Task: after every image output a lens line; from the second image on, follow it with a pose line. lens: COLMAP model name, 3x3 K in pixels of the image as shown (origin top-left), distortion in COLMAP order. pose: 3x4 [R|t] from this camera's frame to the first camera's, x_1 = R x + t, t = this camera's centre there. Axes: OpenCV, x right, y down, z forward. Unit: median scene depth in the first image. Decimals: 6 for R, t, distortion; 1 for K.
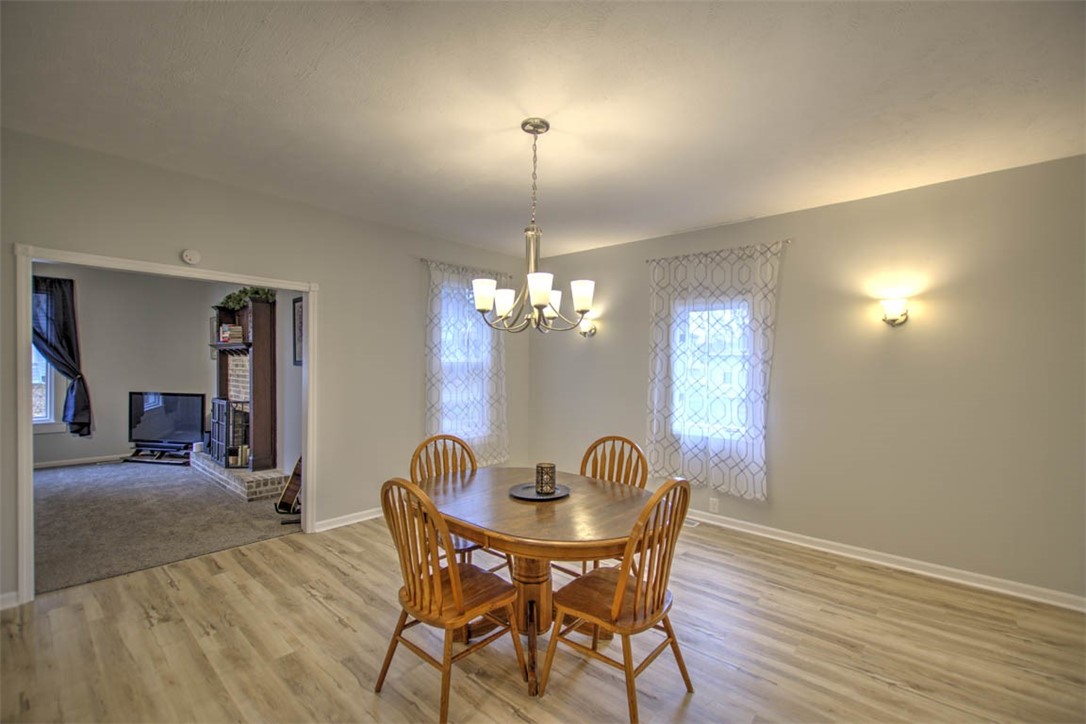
lens RADIAL K [[469.0, 0, 539.5], [0, 469.0, 365.2], [0, 0, 1]] dist [-0.003388, -0.002127]
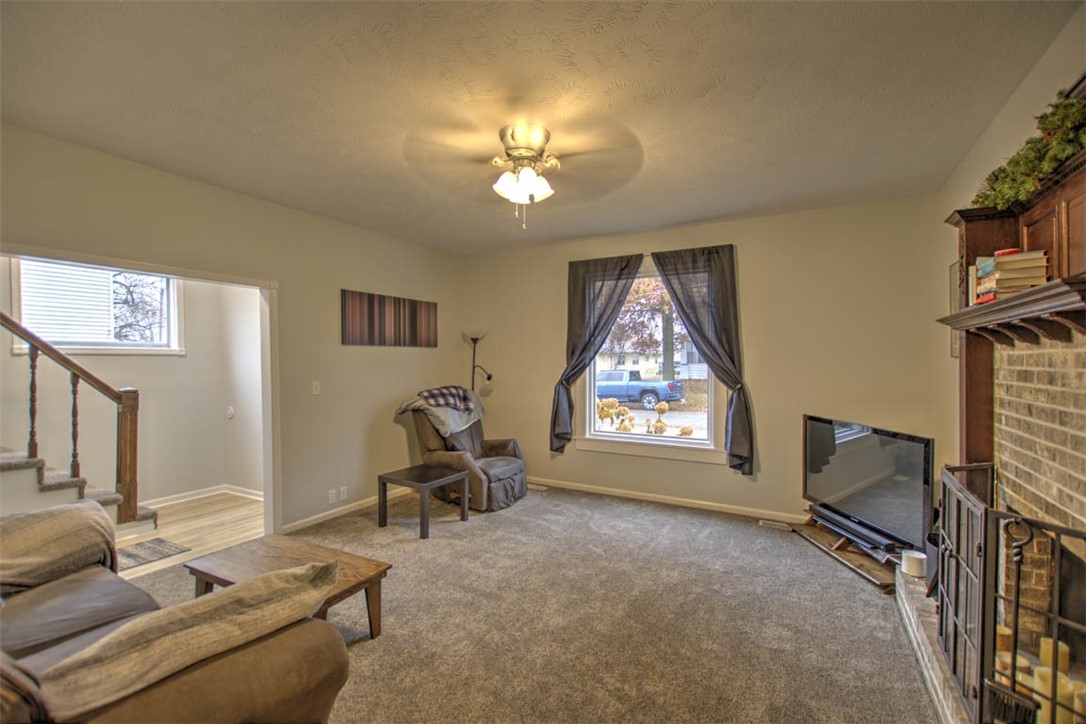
lens RADIAL K [[469.0, 0, 544.6], [0, 469.0, 367.1], [0, 0, 1]] dist [-0.003388, -0.002127]
pose [[0.210056, 0.002812, -0.977685, -0.427770], [-0.000739, 0.999996, 0.002718, -0.006084], [0.977689, 0.000151, 0.210057, 0.647777]]
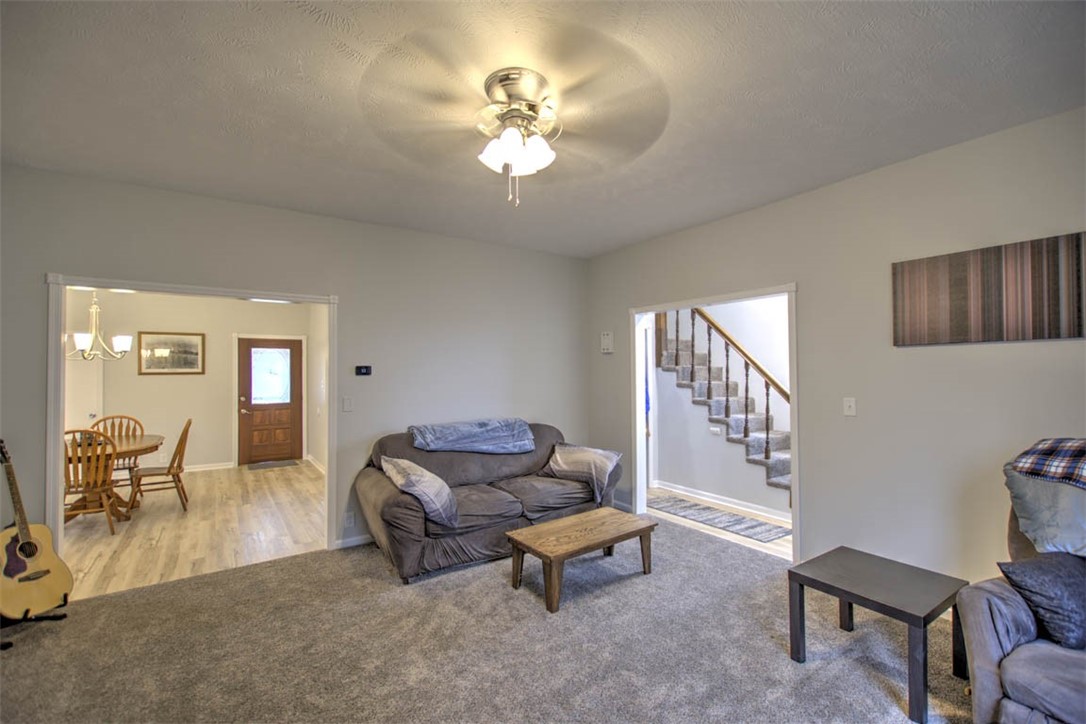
lens RADIAL K [[469.0, 0, 541.7], [0, 469.0, 370.7], [0, 0, 1]] dist [-0.003388, -0.002127]
pose [[-0.972585, -0.000580, 0.232547, -1.000863], [-0.000083, 0.999998, 0.002150, -0.015221], [-0.232547, 0.002072, -0.972583, 1.082009]]
